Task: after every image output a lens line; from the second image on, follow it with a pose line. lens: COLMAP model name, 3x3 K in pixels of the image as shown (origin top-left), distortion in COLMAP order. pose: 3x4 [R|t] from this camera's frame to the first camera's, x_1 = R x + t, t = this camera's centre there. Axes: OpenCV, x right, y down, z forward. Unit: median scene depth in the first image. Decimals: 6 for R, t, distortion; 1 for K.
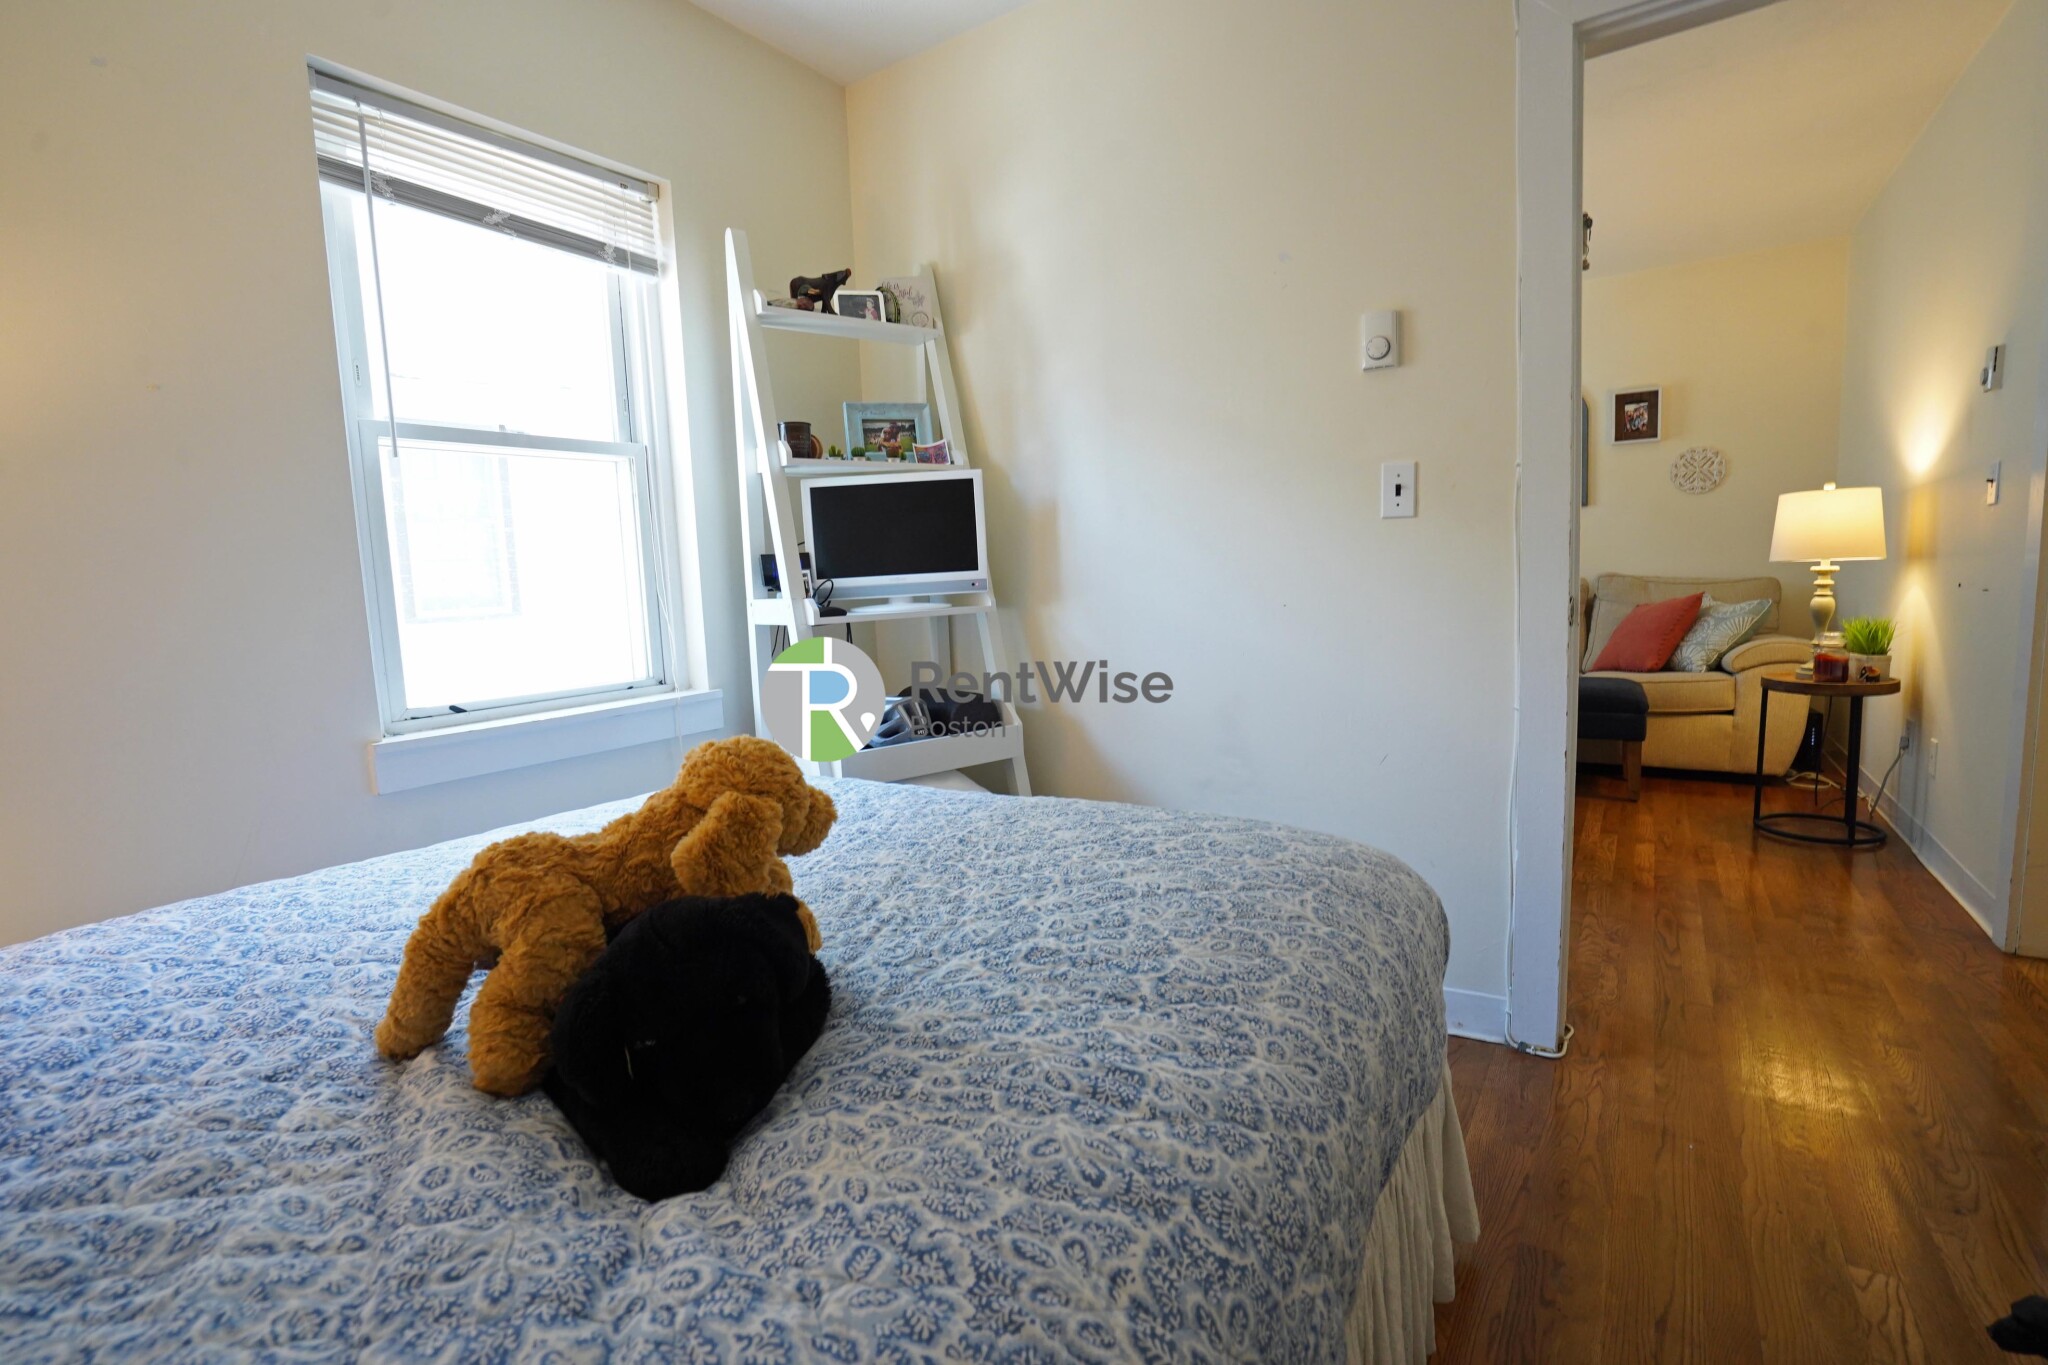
lens RADIAL K [[944.8, 0, 1039.2], [0, 944.8, 682.3], [0, 0, 1]] dist [-0.051112, 0.015786]
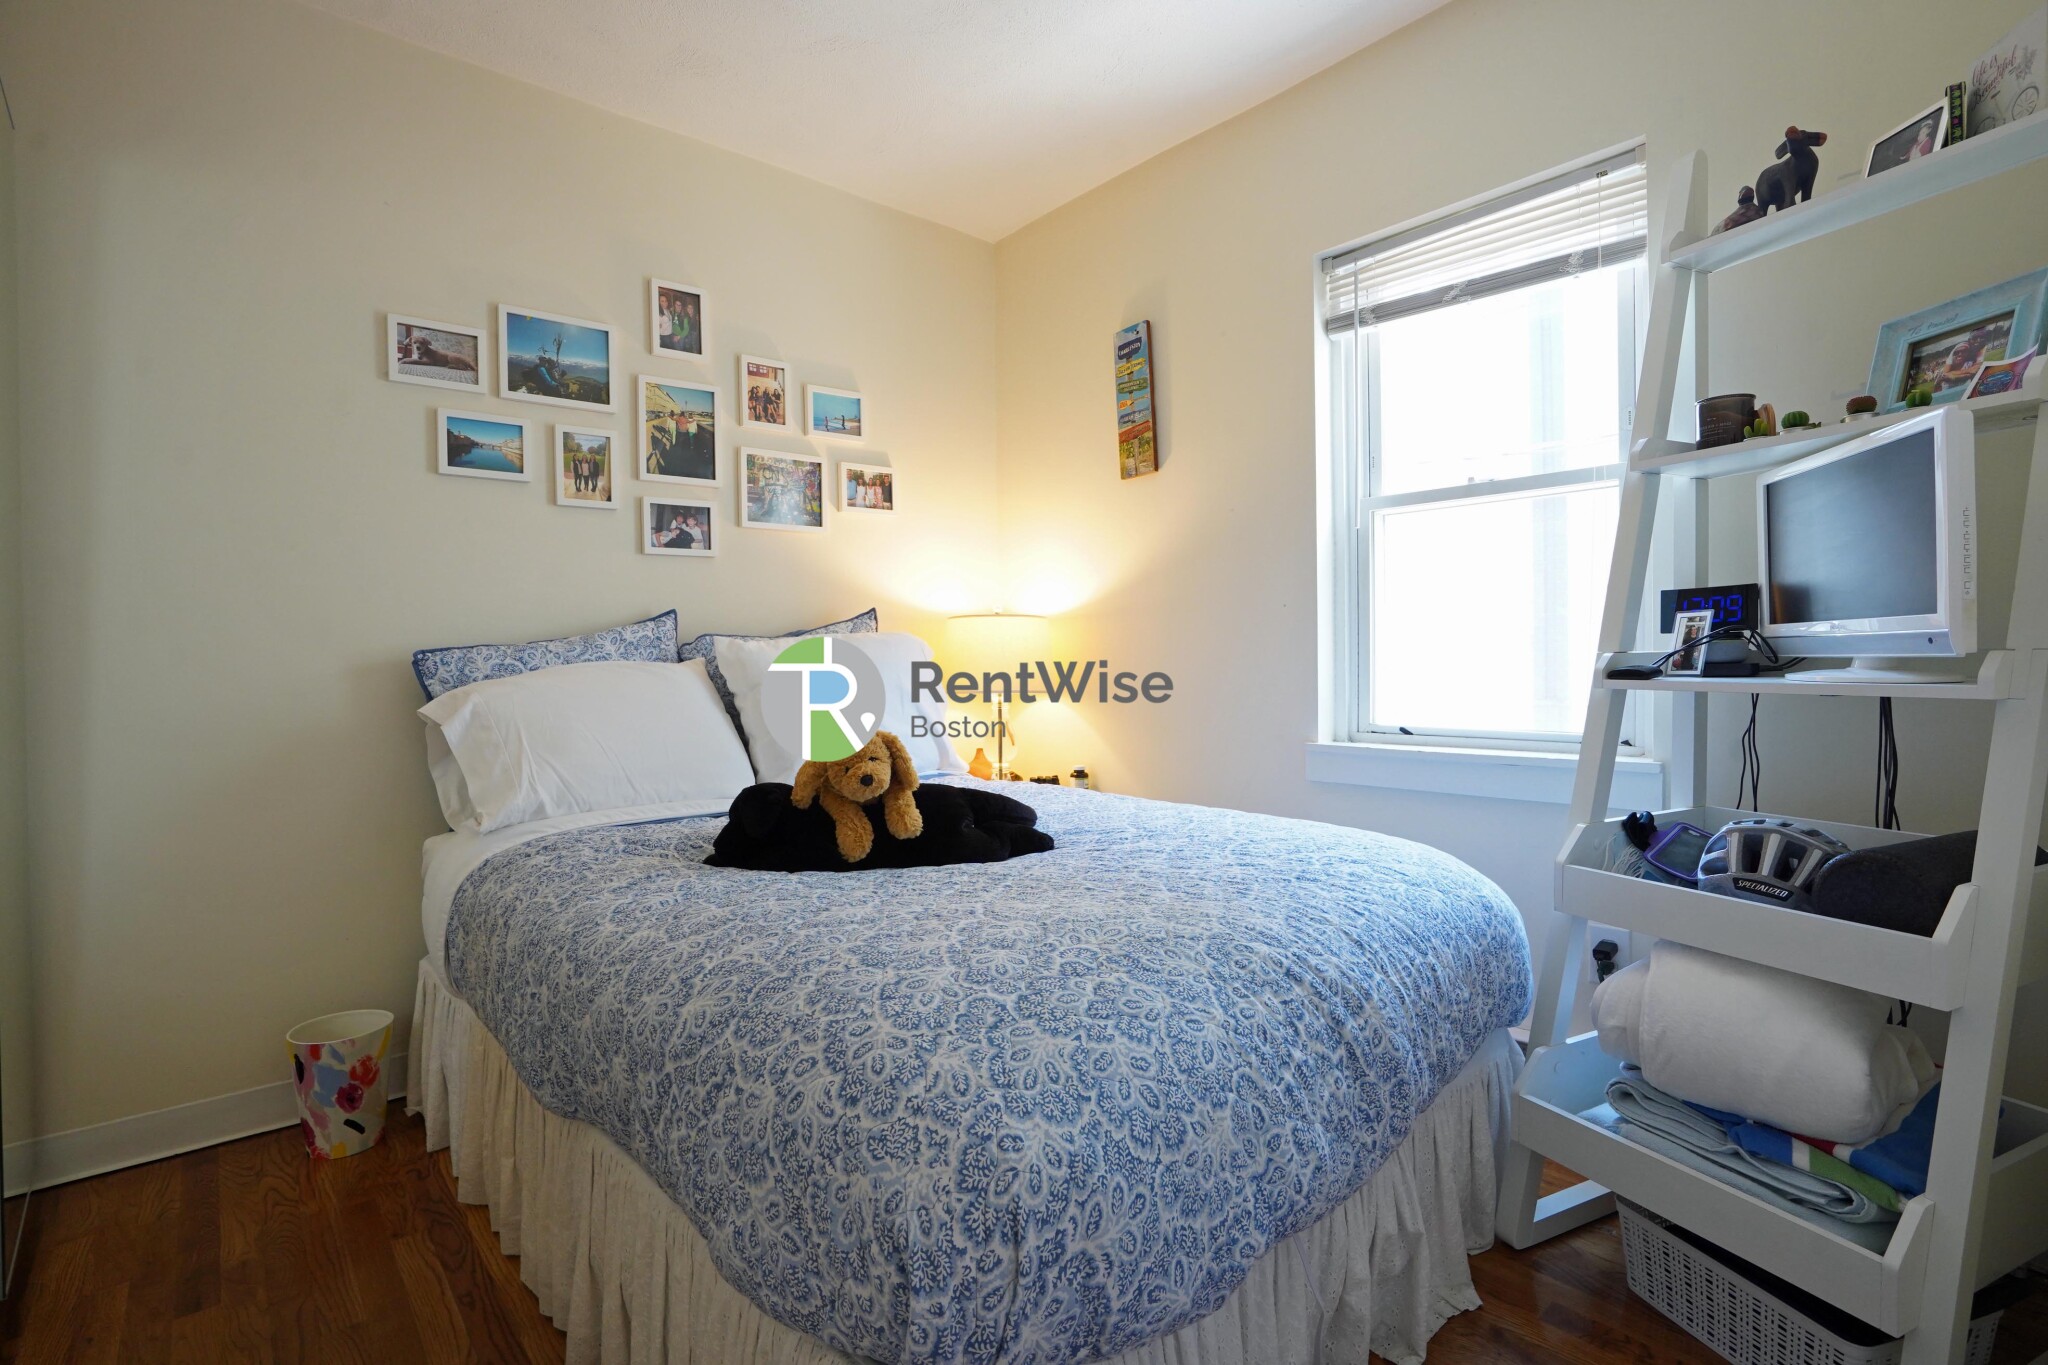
lens RADIAL K [[944.8, 0, 1039.2], [0, 944.8, 682.3], [0, 0, 1]] dist [-0.051112, 0.015786]
pose [[-0.246025, 0.080687, -0.965899, 0.607139], [-0.078740, 0.991572, 0.102887, -0.113454], [0.966060, 0.101367, -0.237599, 0.795008]]
